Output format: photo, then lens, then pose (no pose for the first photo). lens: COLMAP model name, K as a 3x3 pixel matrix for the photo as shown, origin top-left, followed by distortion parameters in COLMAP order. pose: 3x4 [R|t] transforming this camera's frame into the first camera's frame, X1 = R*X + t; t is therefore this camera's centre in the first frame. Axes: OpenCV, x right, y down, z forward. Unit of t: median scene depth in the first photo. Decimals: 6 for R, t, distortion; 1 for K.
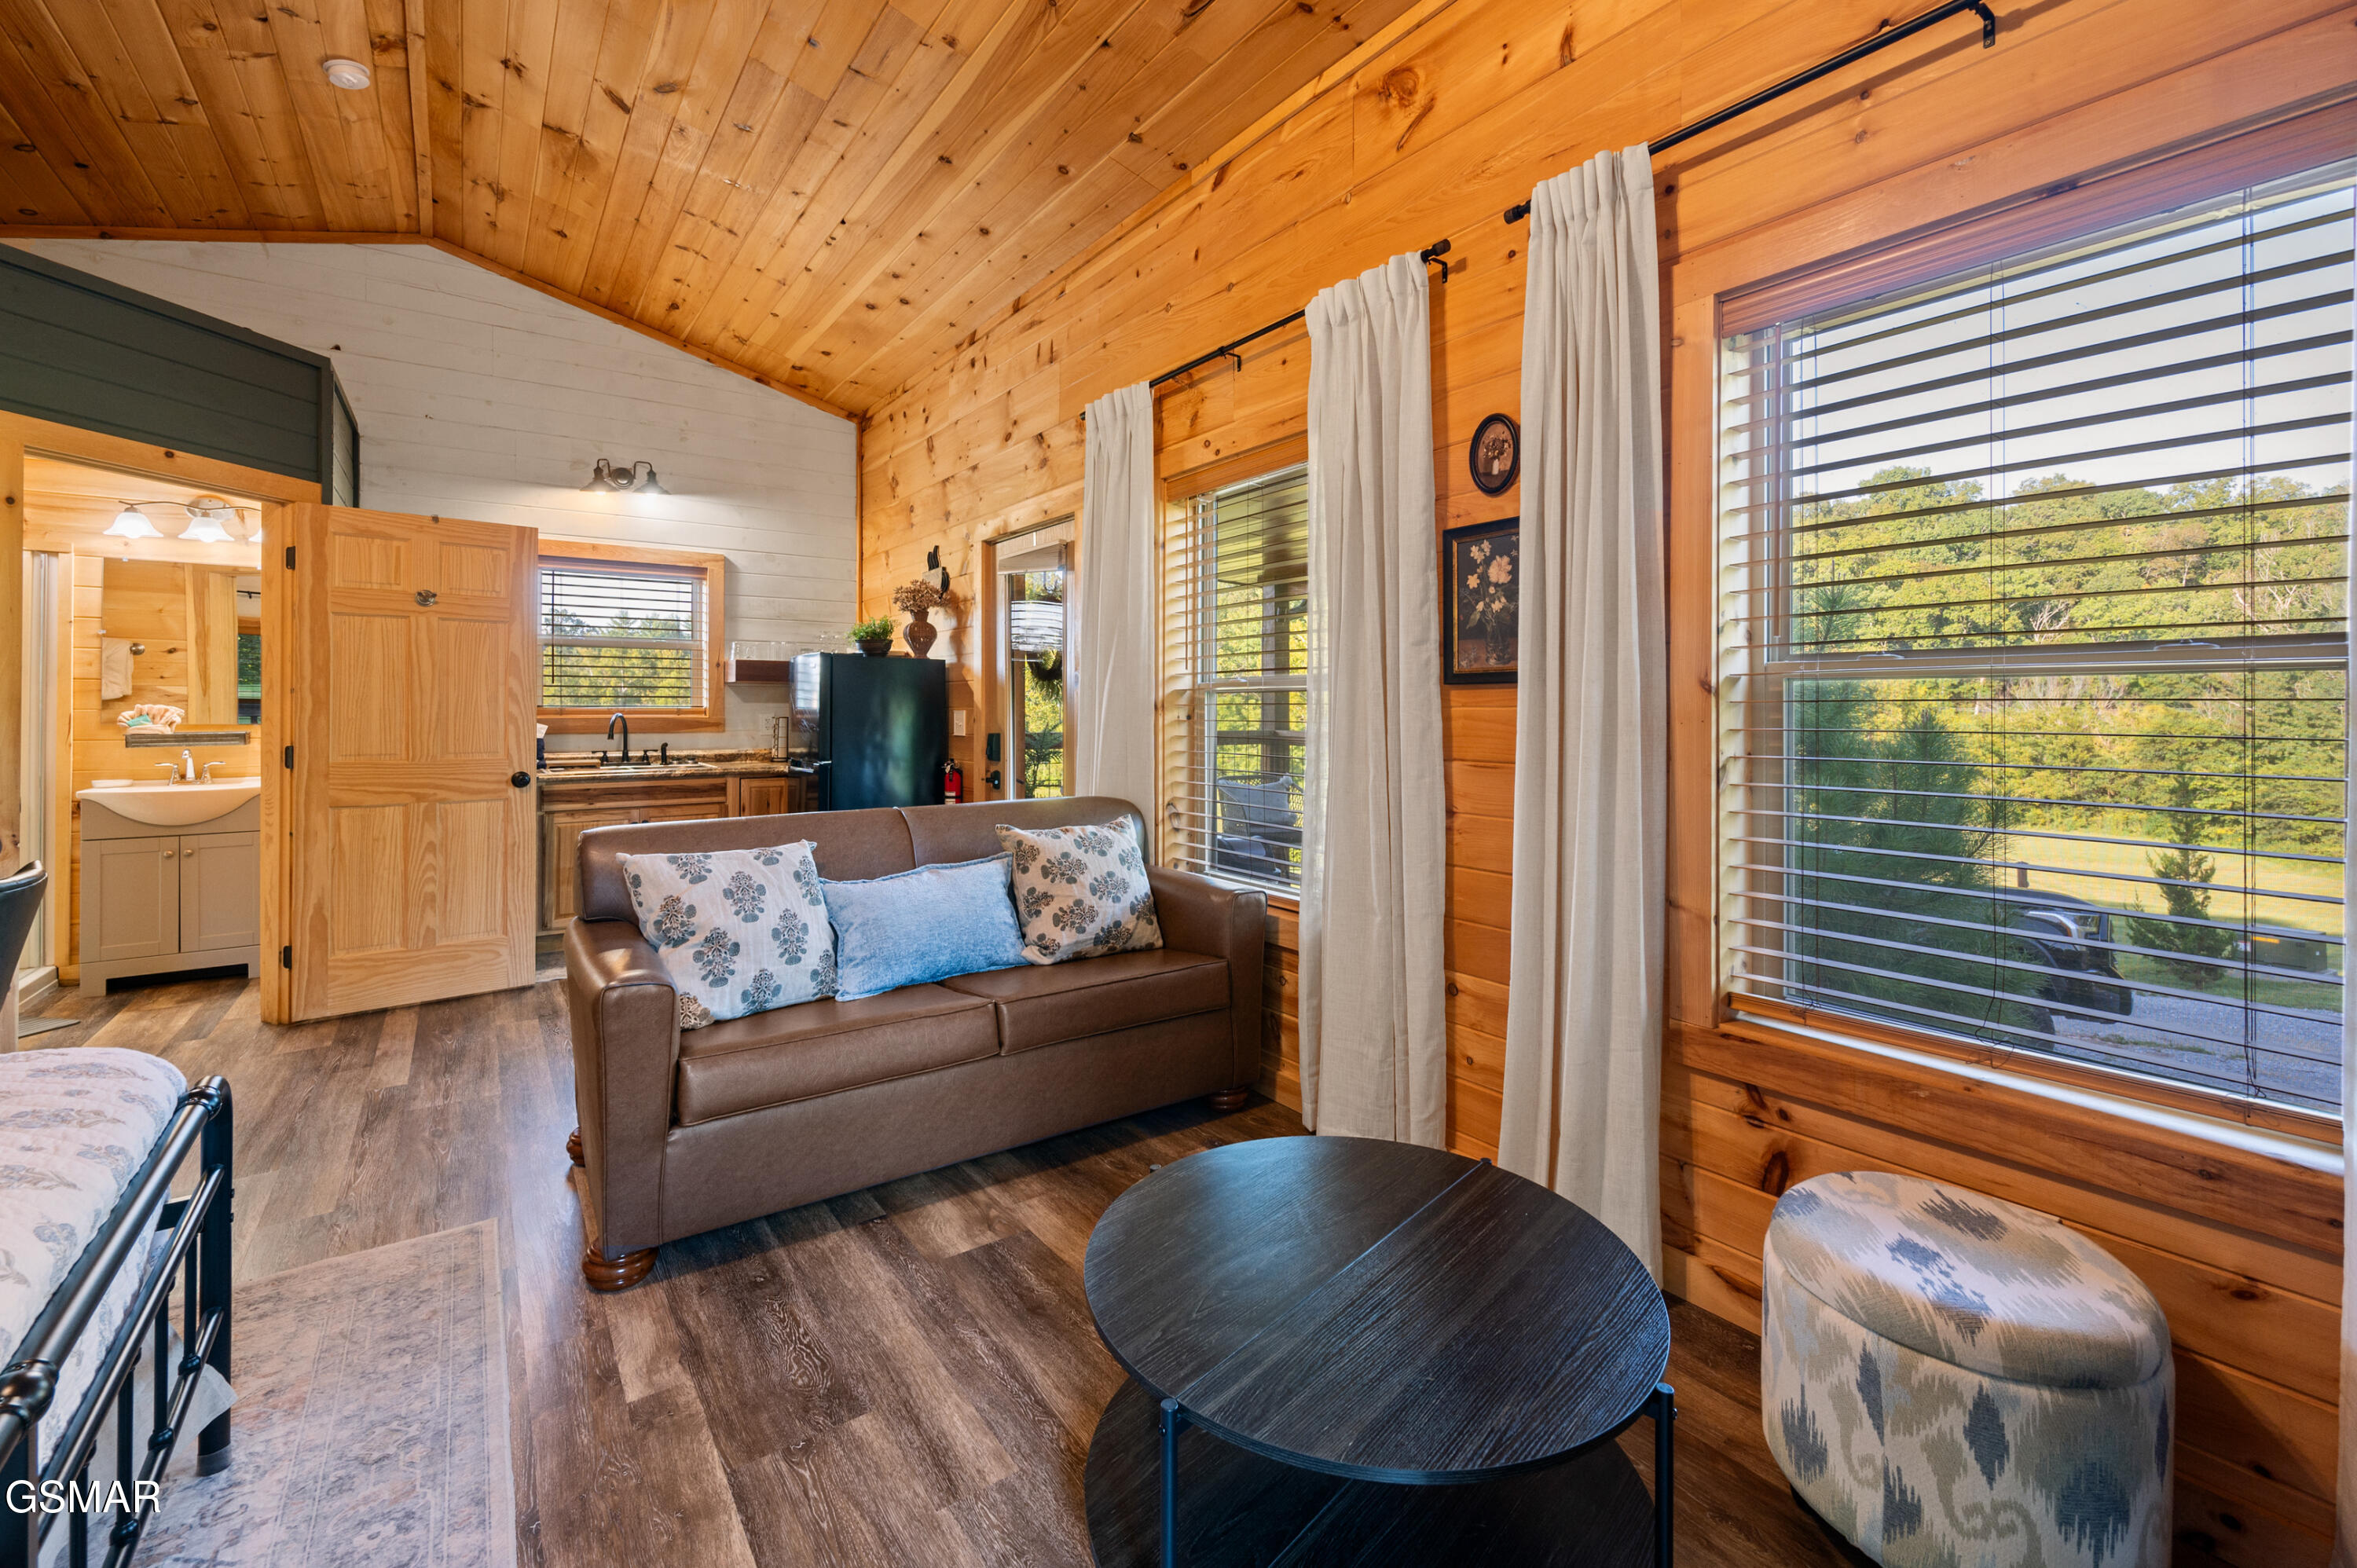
lens RADIAL K [[992.1, 0, 1174.8], [0, 992.1, 703.7], [0, 0, 1]] dist [-0.002623, -0.000168]
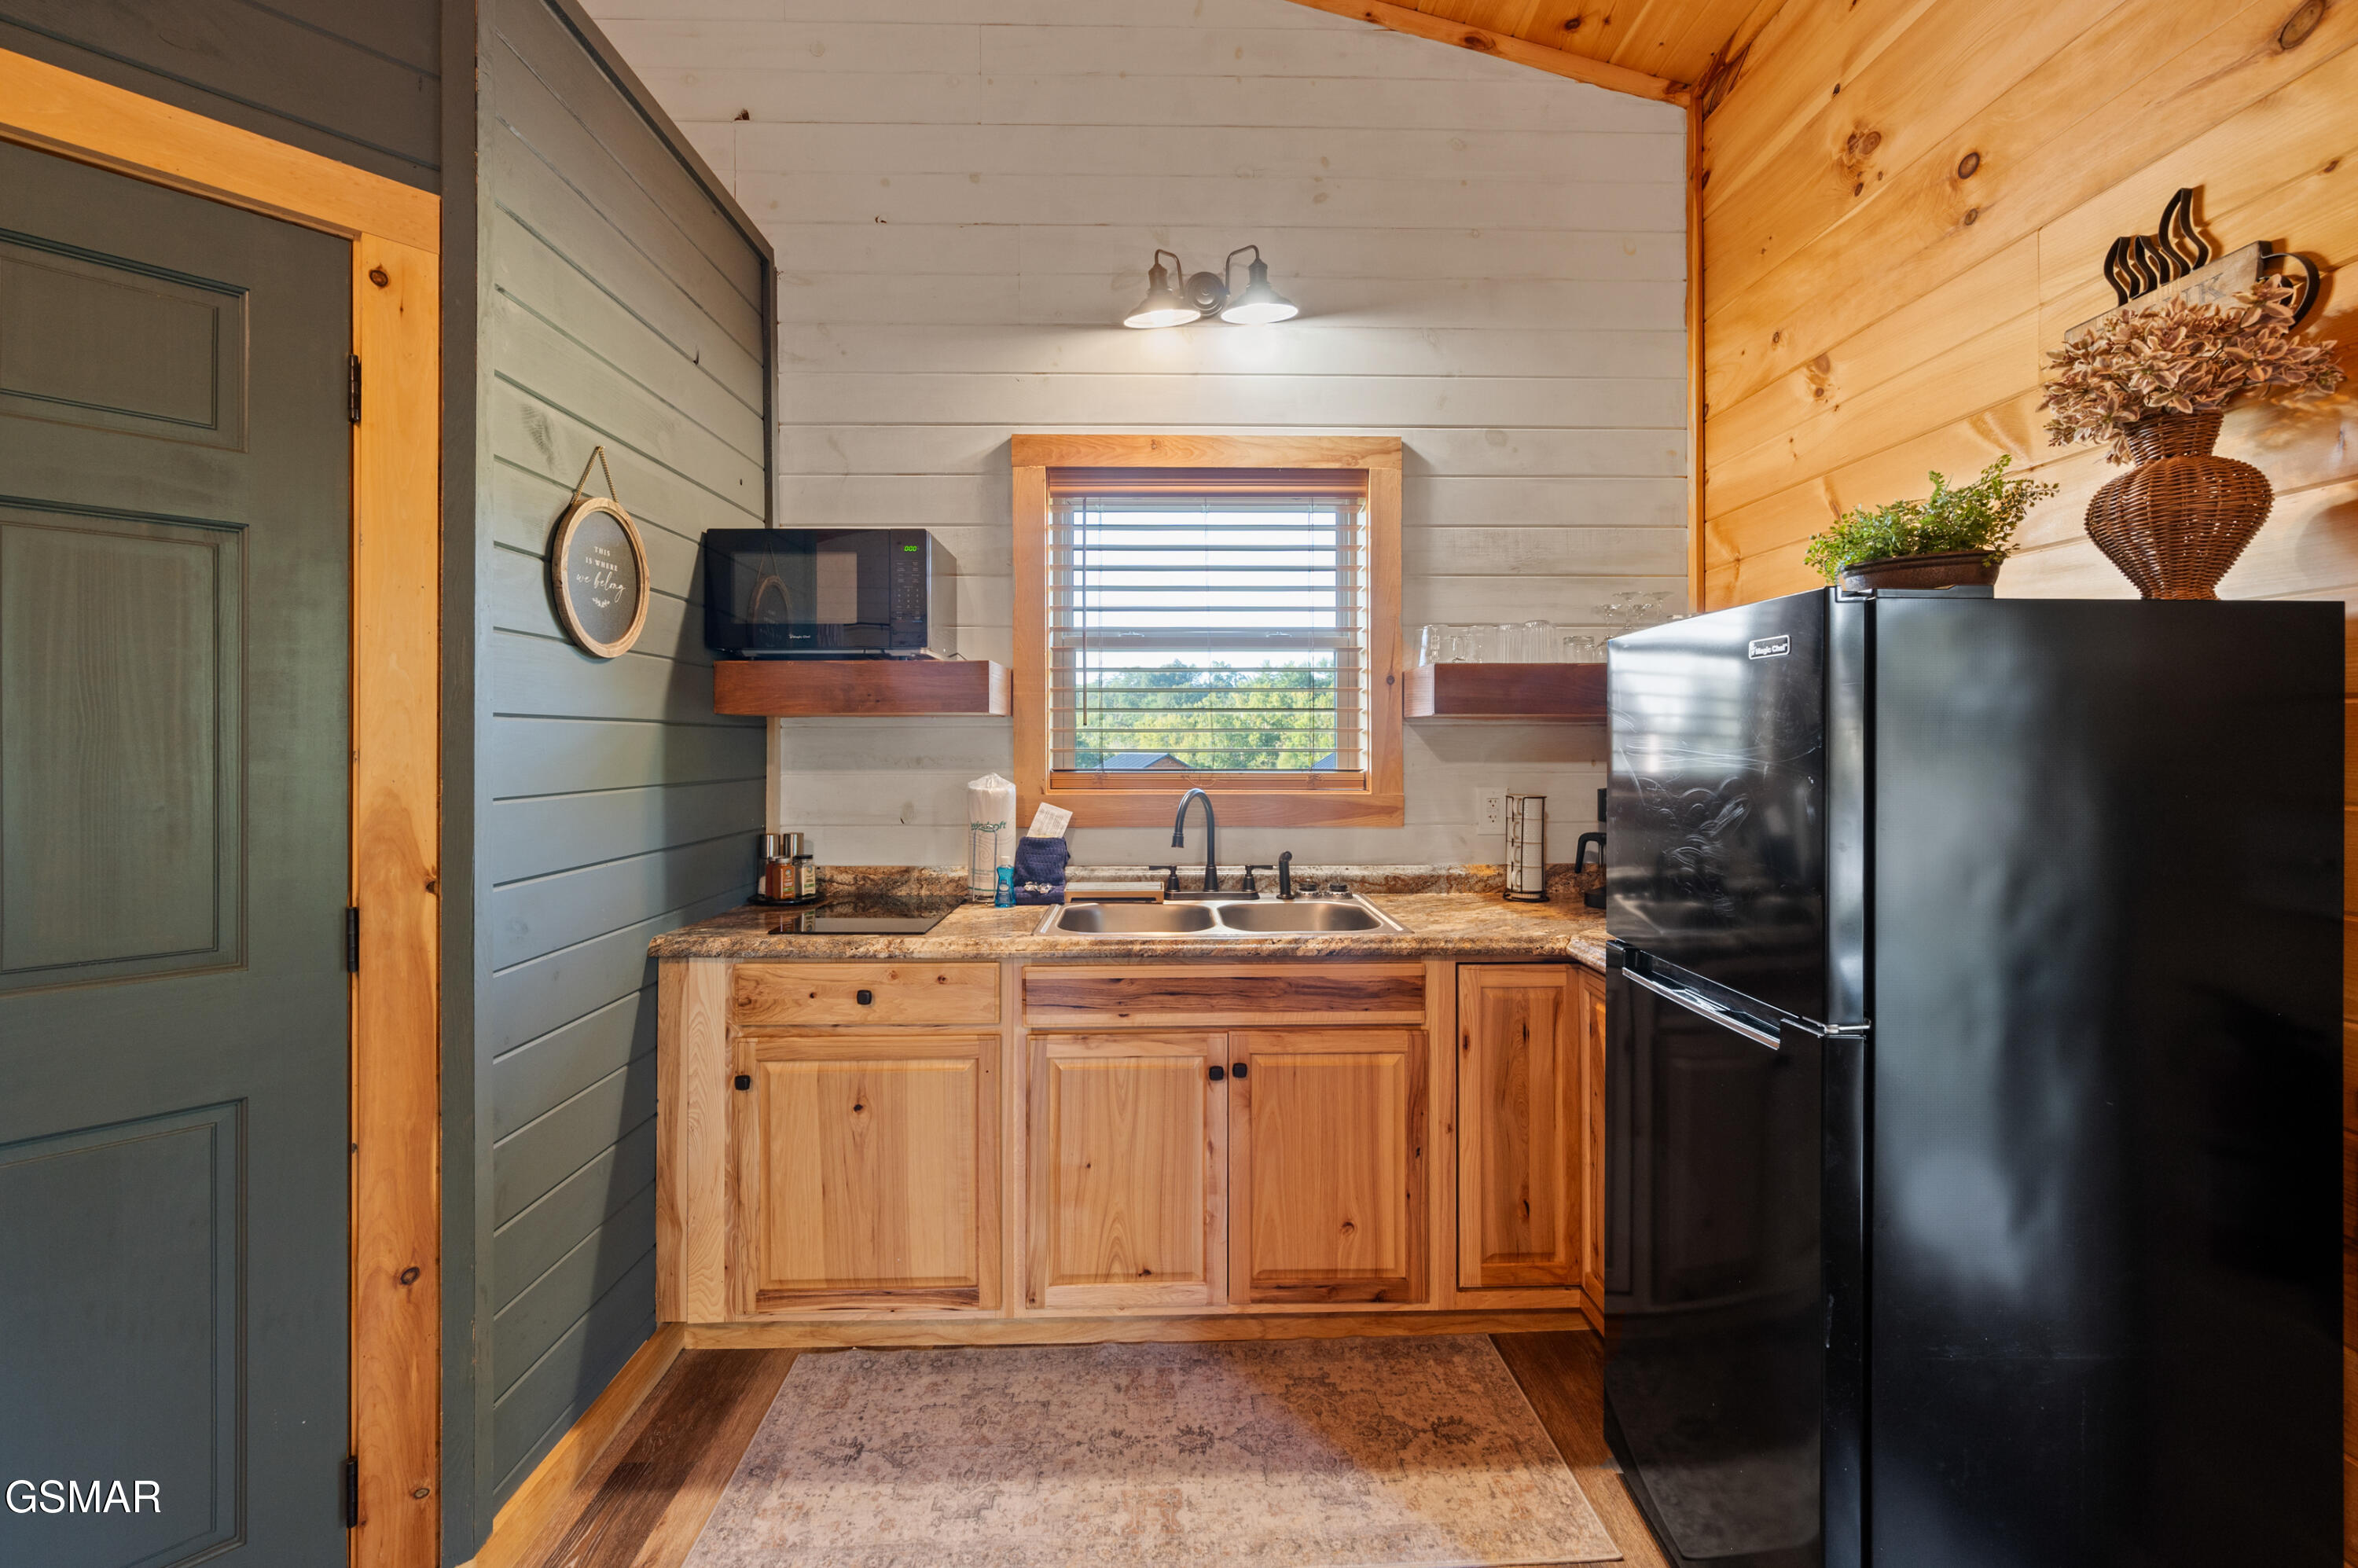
lens RADIAL K [[964.0, 0, 1184.5], [0, 964.0, 759.2], [0, 0, 1]] dist [0.000184, 0.000058]
pose [[0.828669, 0.004533, -0.559721, -0.295116], [0.005349, 0.999857, 0.016017, -0.010525], [0.559714, -0.016266, 0.828526, 0.587455]]
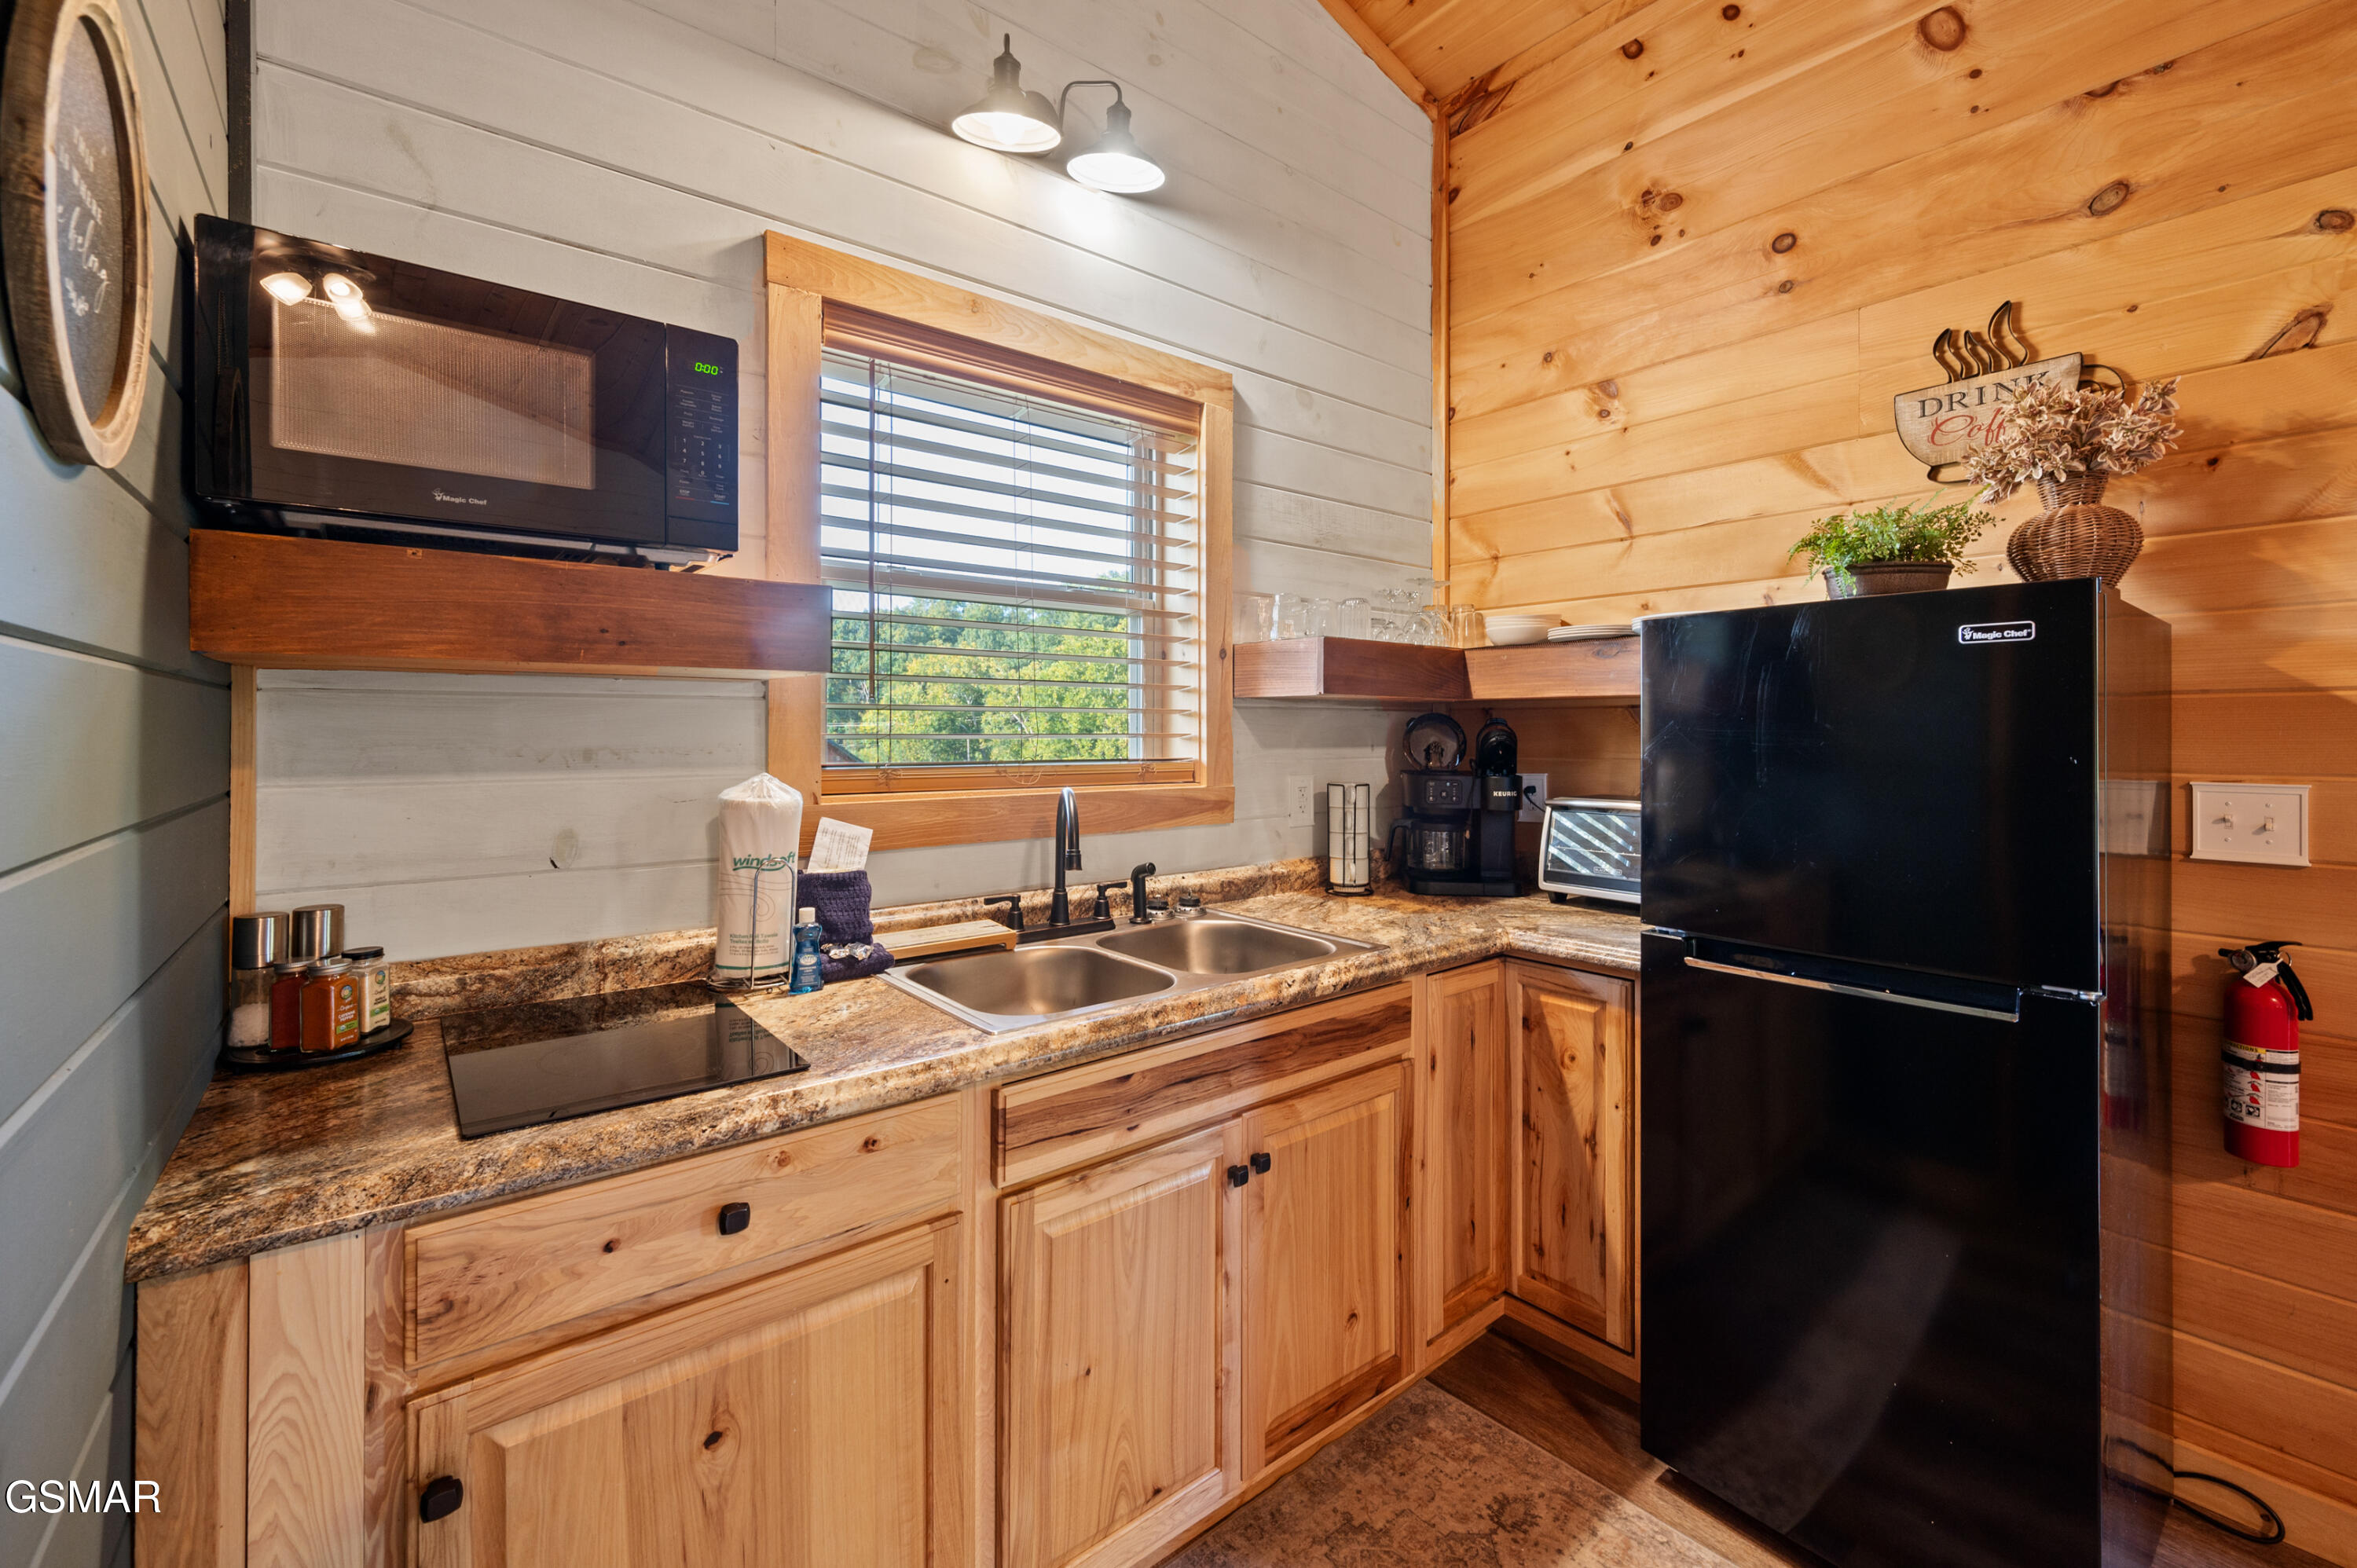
lens RADIAL K [[967.3, 0, 1181.4], [0, 967.3, 741.7], [0, 0, 1]] dist [0.000339, -0.000194]
pose [[0.998559, -0.003628, 0.053536, -0.506995], [0.002897, 0.999902, 0.013731, -0.009794], [-0.053580, -0.013556, 0.998472, 0.627360]]
